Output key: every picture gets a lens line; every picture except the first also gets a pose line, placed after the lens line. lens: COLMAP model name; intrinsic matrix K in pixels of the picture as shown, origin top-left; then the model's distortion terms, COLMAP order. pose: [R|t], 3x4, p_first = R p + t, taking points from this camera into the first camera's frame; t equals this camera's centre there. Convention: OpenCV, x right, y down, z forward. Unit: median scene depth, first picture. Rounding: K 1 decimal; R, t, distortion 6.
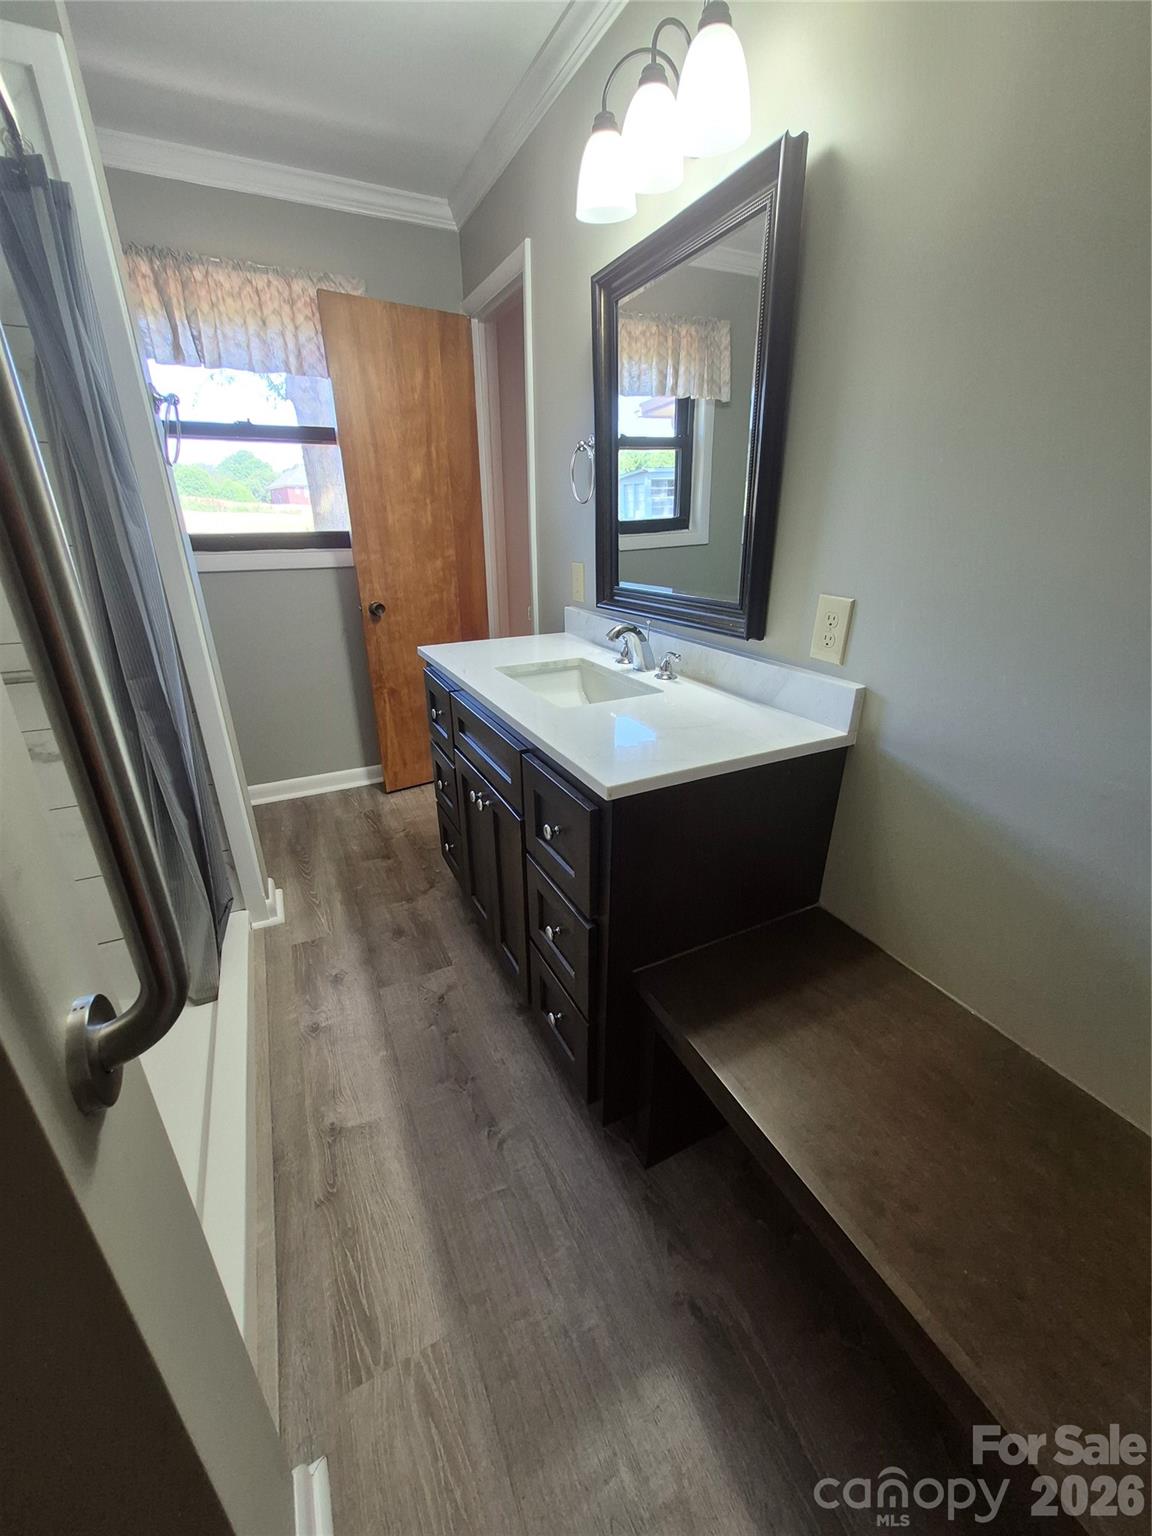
lens RADIAL K [[601.8, 0, 585.8], [0, 601.8, 748.4], [0, 0, 1]] dist [-0.000585, 0.000021]
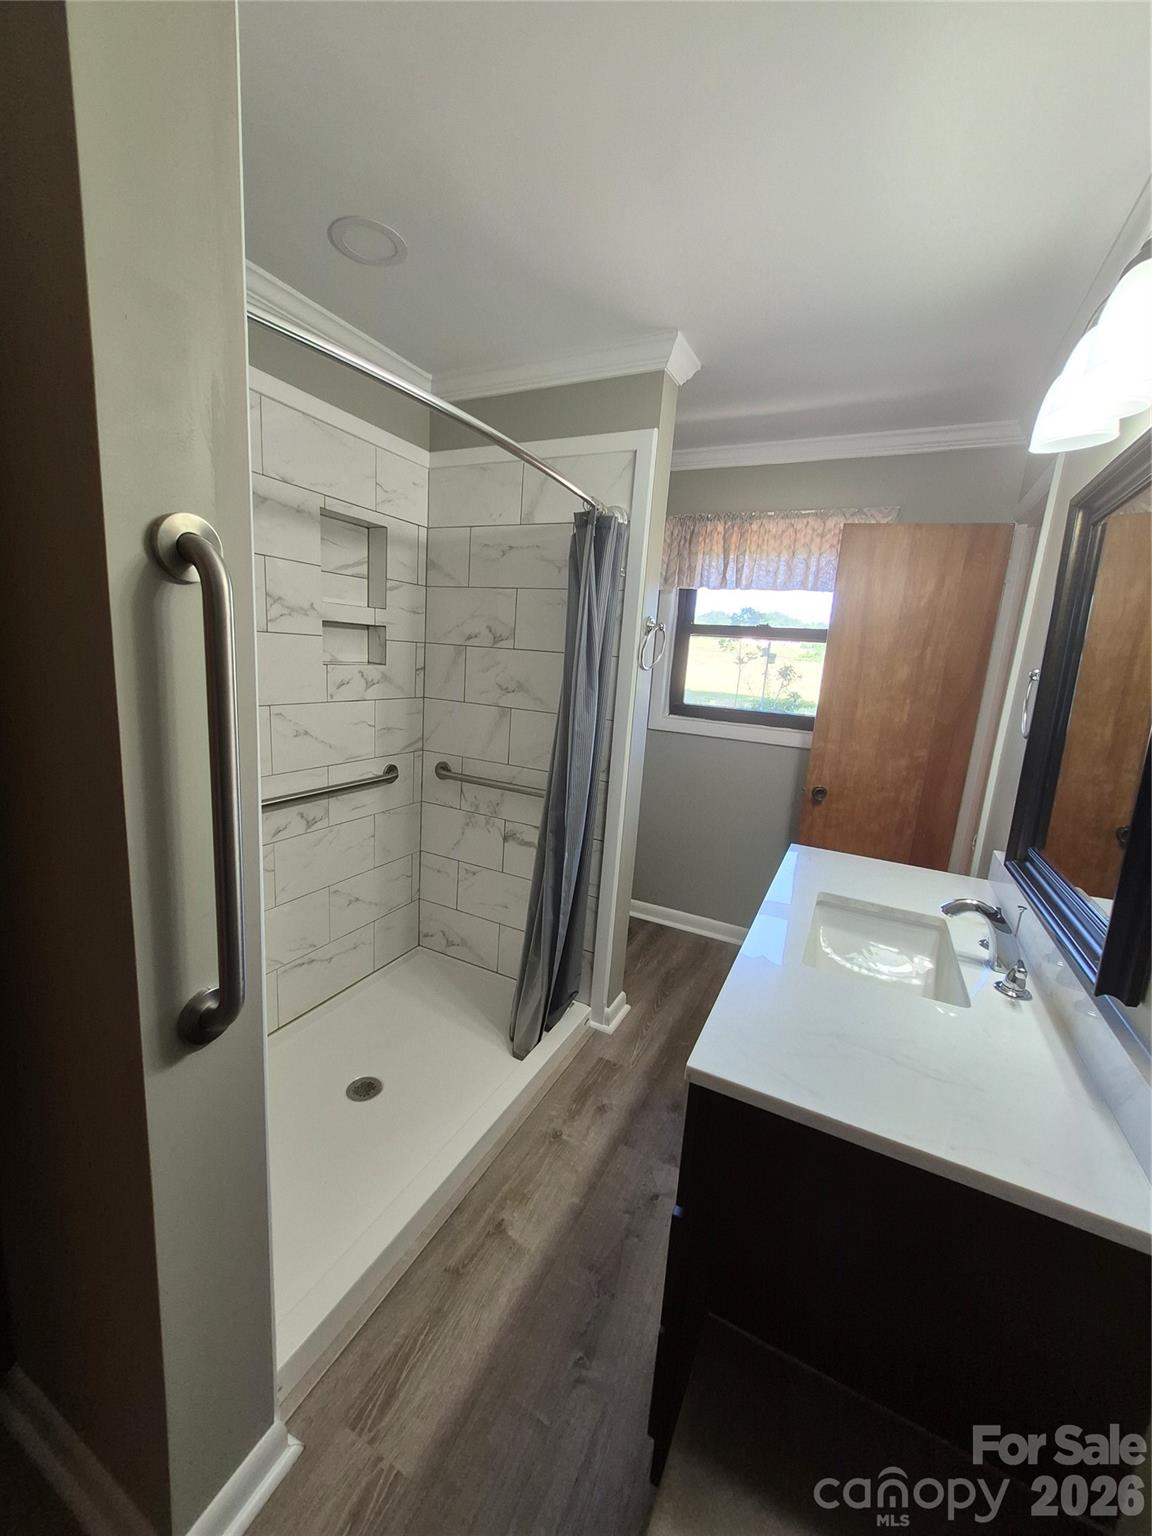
lens RADIAL K [[601.8, 0, 585.8], [0, 601.8, 748.4], [0, 0, 1]] dist [-0.000585, 0.000021]
pose [[0.603776, 0.177200, -0.777209, 0.246917], [-0.358072, 0.931371, -0.065821, -0.118076], [0.712207, 0.318038, 0.625790, 0.066986]]
